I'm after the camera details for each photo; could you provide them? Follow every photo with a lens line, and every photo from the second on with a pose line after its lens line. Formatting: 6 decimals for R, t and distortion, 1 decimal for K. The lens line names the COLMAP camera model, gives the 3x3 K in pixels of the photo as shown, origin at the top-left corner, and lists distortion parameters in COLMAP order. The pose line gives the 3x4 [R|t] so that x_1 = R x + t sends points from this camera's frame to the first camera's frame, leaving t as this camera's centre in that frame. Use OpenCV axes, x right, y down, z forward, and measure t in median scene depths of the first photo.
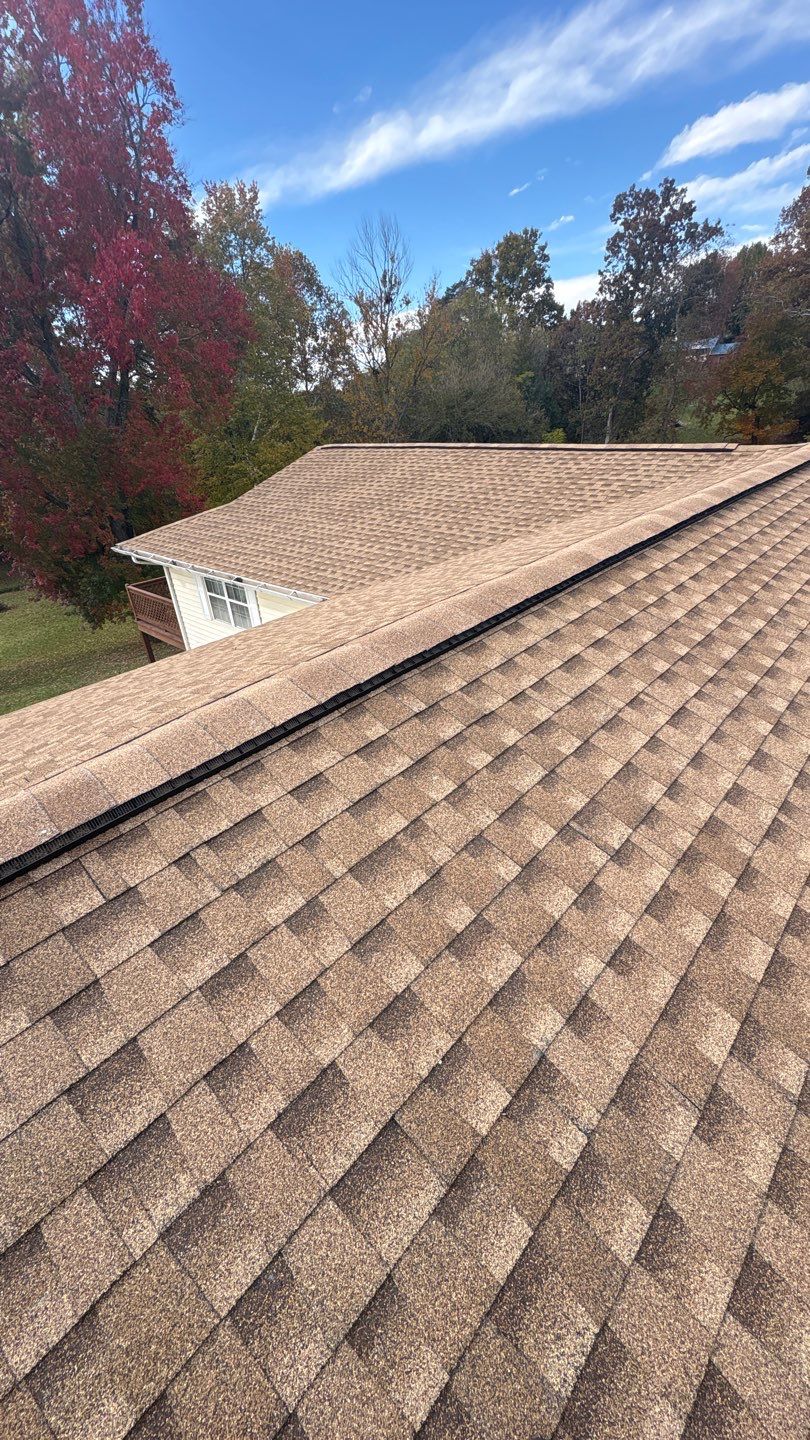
lens RADIAL K [[570.3, 0, 405.0], [0, 570.3, 720.0], [0, 0, 1]] dist [-0.000990, 0.000136]
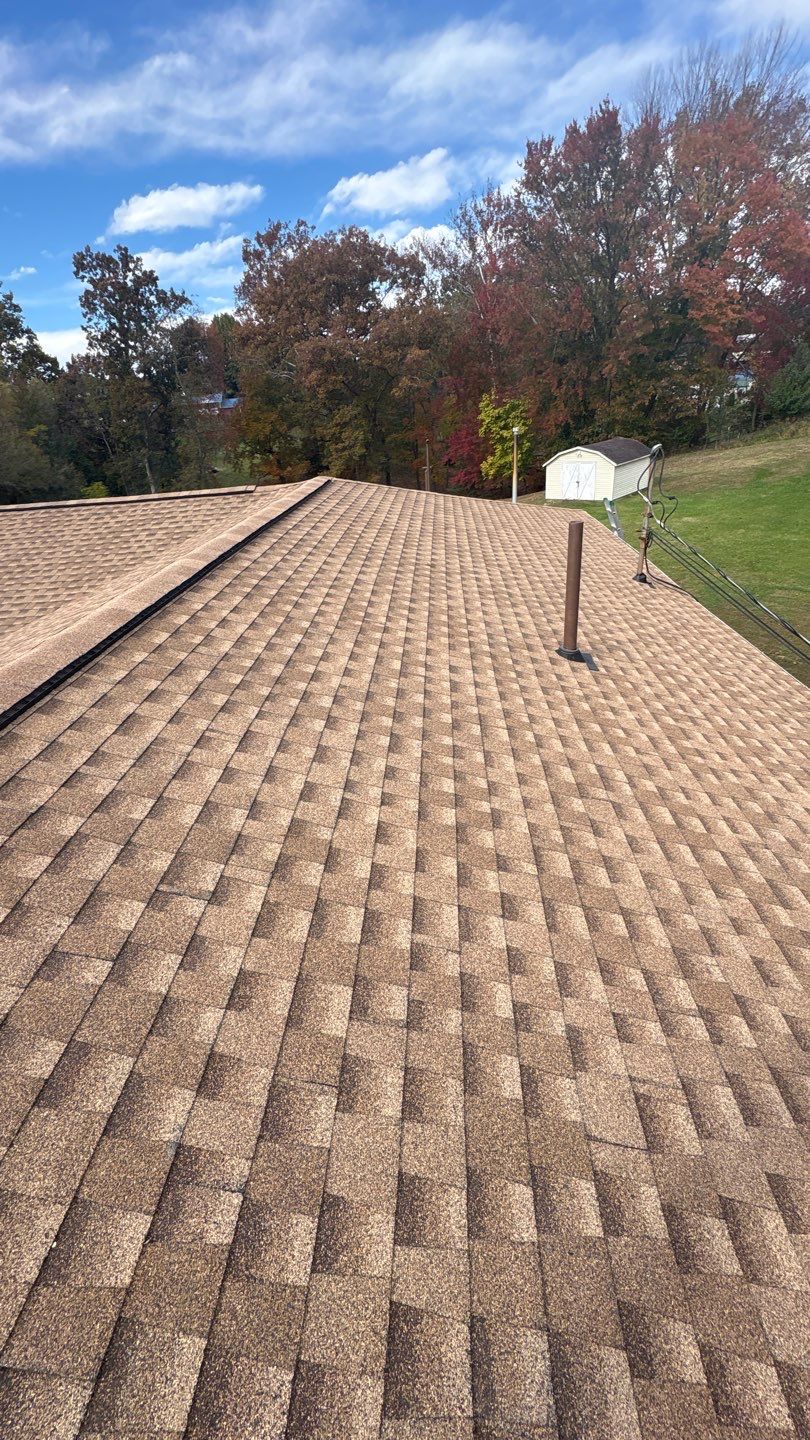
lens RADIAL K [[570.3, 0, 405.0], [0, 570.3, 720.0], [0, 0, 1]] dist [-0.000990, 0.000136]
pose [[0.765986, -0.307316, 0.564644, 0.101687], [0.345452, 0.937513, 0.041620, 0.013549], [-0.542152, 0.163177, 0.824285, -0.036601]]
